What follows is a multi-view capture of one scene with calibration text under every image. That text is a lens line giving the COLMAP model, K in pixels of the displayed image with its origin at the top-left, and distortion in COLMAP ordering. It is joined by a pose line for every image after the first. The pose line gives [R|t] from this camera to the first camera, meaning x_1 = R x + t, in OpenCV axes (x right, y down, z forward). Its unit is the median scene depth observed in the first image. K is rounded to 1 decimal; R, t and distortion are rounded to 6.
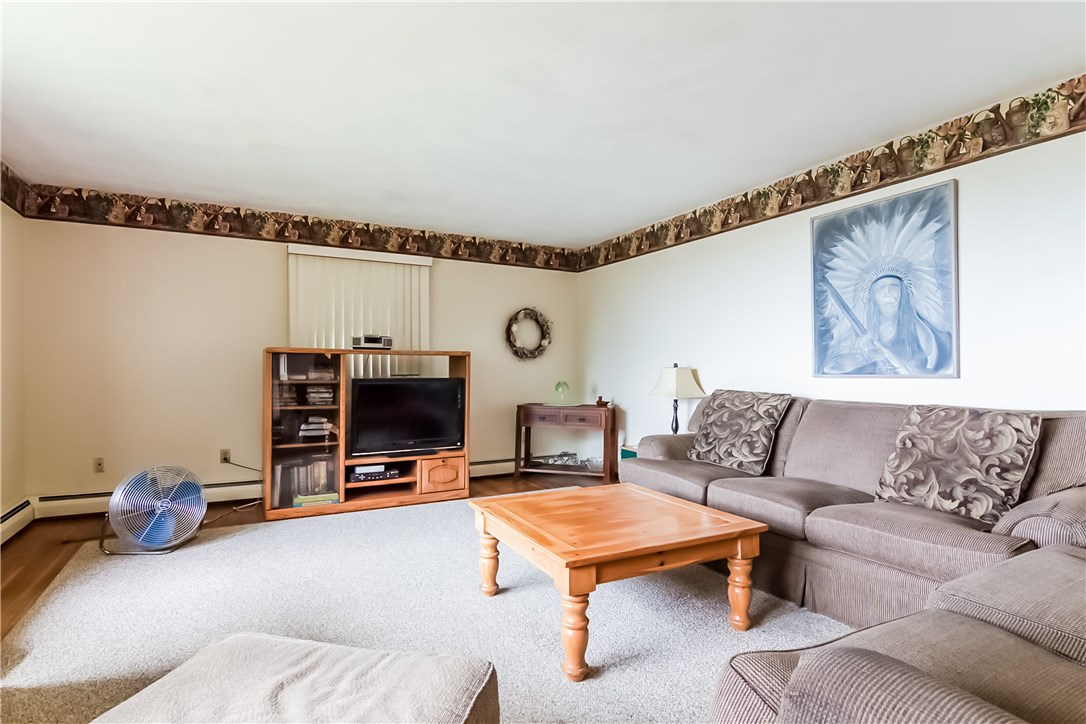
lens RADIAL K [[545.7, 0, 535.7], [0, 545.7, 366.2], [0, 0, 1]] dist [-0.003523, -0.007985]
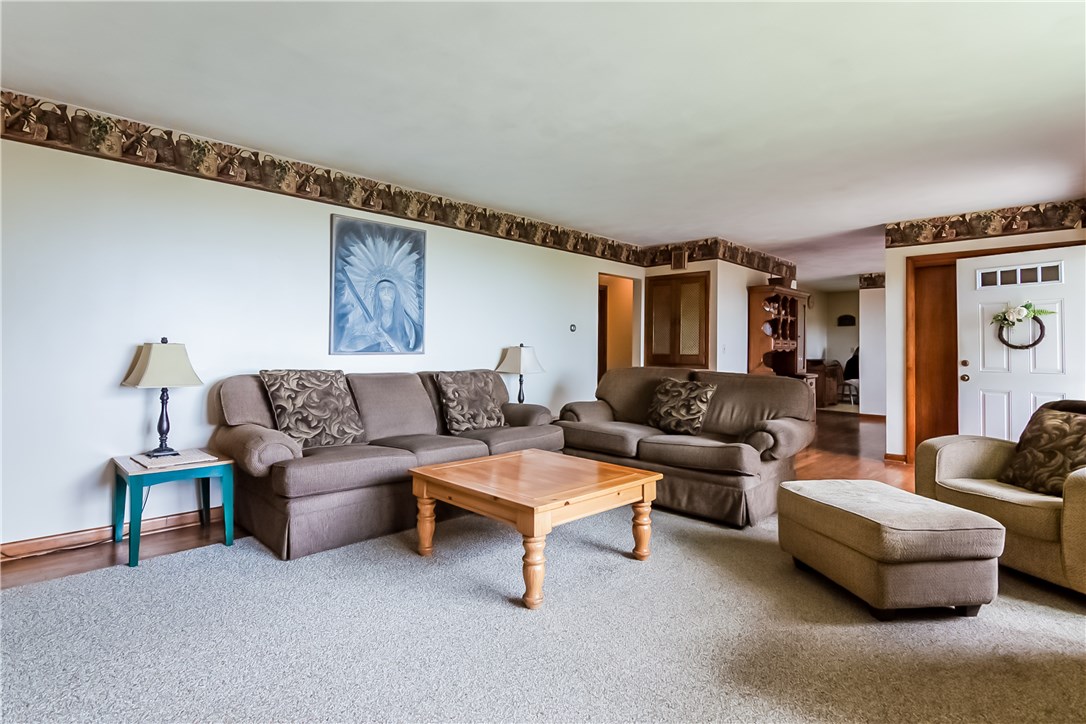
lens RADIAL K [[545.7, 0, 494.0], [0, 545.7, 342.8], [0, 0, 1]] dist [-0.003523, -0.007985]
pose [[-0.252166, 0.010402, 0.967628, -0.725201], [-0.014523, 0.999789, -0.014532, 0.007790], [-0.967575, -0.017718, -0.251962, 1.035269]]
